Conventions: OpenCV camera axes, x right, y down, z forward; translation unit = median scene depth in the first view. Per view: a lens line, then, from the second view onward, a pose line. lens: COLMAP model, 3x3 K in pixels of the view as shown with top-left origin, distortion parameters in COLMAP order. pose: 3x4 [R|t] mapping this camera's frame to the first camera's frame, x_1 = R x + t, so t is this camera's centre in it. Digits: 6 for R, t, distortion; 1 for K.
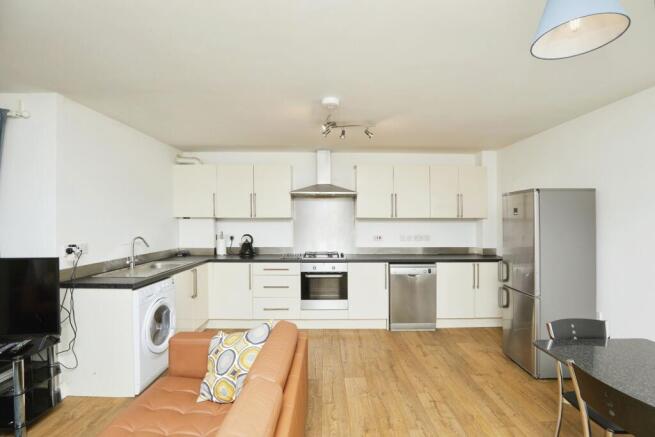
lens RADIAL K [[307.0, 0, 329.2], [0, 307.0, 220.5], [0, 0, 1]] dist [-0.022858, 0.000051]
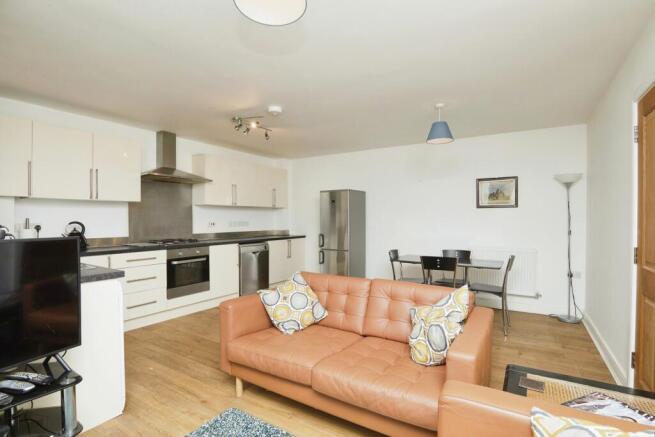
lens RADIAL K [[307.0, 0, 329.0], [0, 307.0, 218.6], [0, 0, 1]] dist [-0.022858, 0.000051]
pose [[0.546300, -0.002880, 0.837584, -0.598226], [-0.001604, 0.999989, 0.004484, 0.036829], [-0.837588, -0.003793, 0.546290, 0.074482]]
